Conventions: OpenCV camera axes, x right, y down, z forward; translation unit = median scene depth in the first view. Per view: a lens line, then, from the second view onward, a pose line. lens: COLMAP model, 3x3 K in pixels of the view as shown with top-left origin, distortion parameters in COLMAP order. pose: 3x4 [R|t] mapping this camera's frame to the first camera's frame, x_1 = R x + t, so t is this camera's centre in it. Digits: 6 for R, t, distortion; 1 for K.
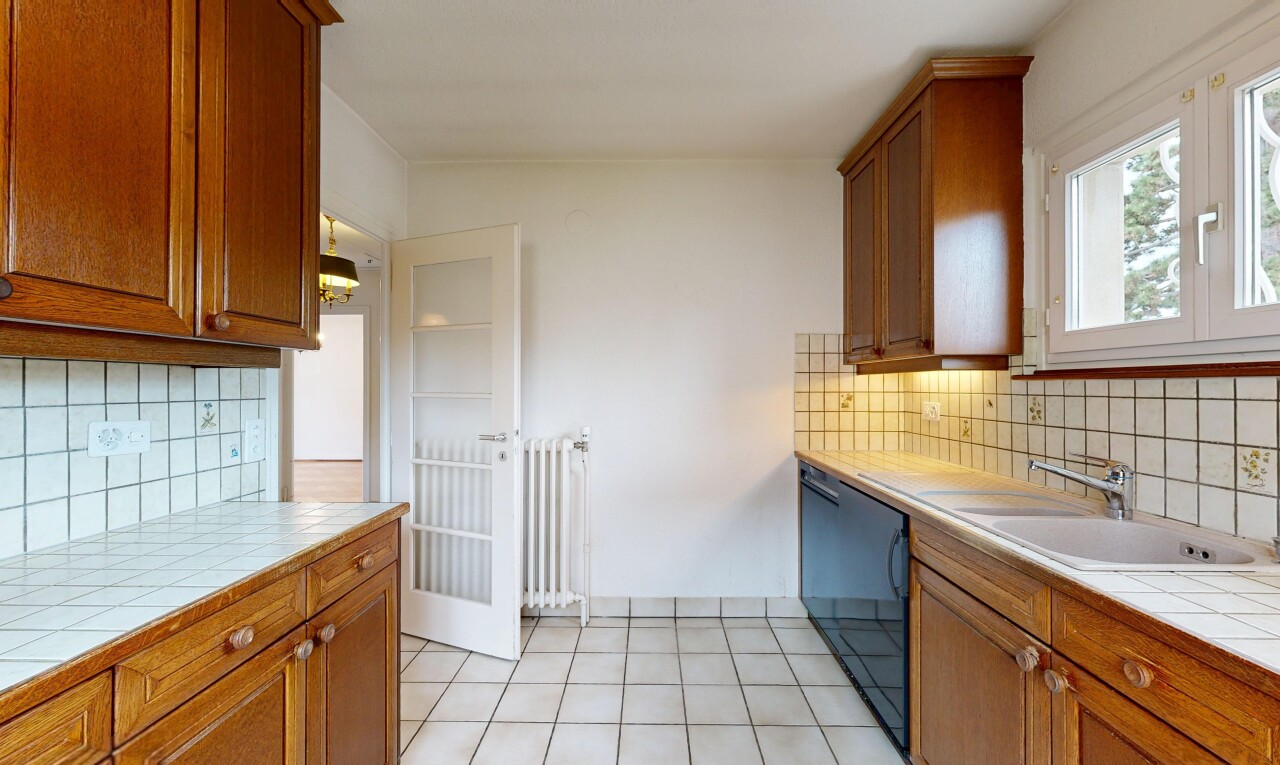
lens RADIAL K [[498.9, 0, 640.0], [0, 498.9, 385.9], [0, 0, 1]] dist [0.001228, 0.000229]
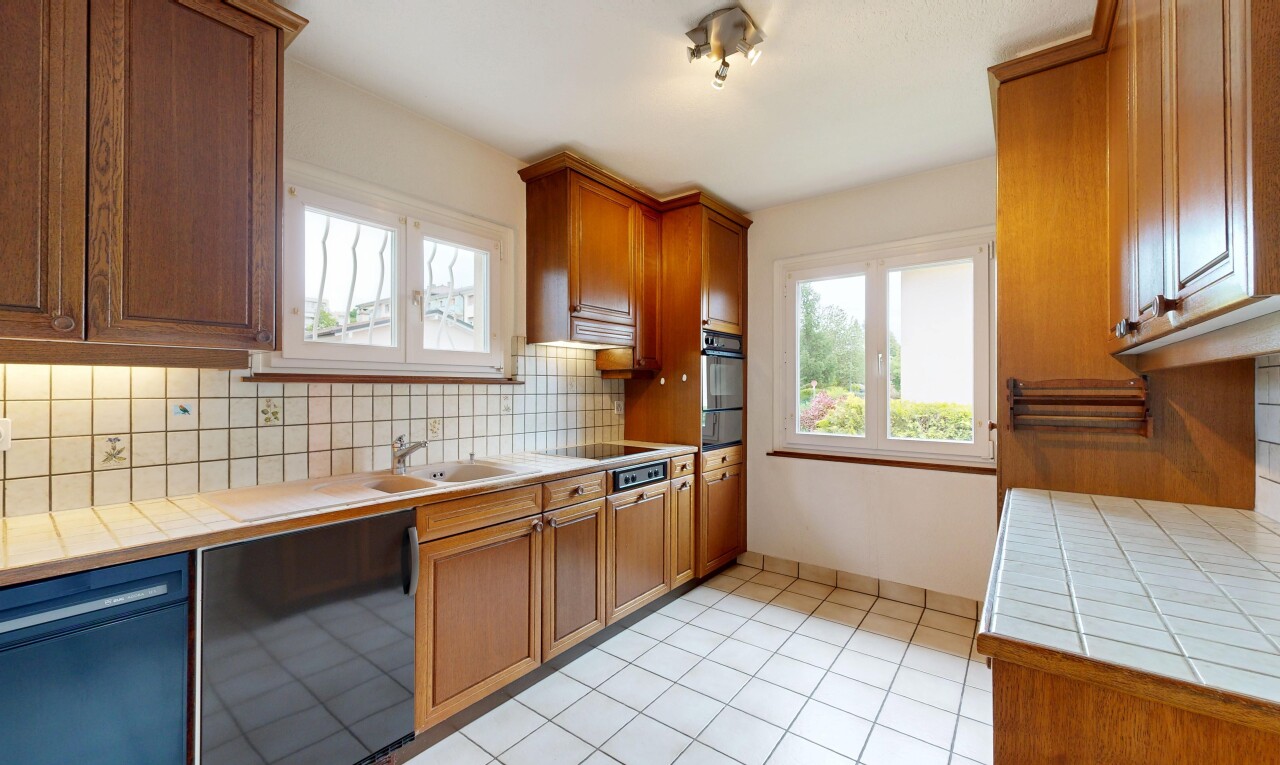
lens RADIAL K [[498.9, 0, 631.8], [0, 498.9, 383.4], [0, 0, 1]] dist [0.001228, 0.000229]
pose [[-0.799909, 0.006230, 0.600089, -0.419262], [0.000309, 0.999950, -0.009970, 0.000784], [-0.600121, -0.007789, -0.799871, 1.396542]]
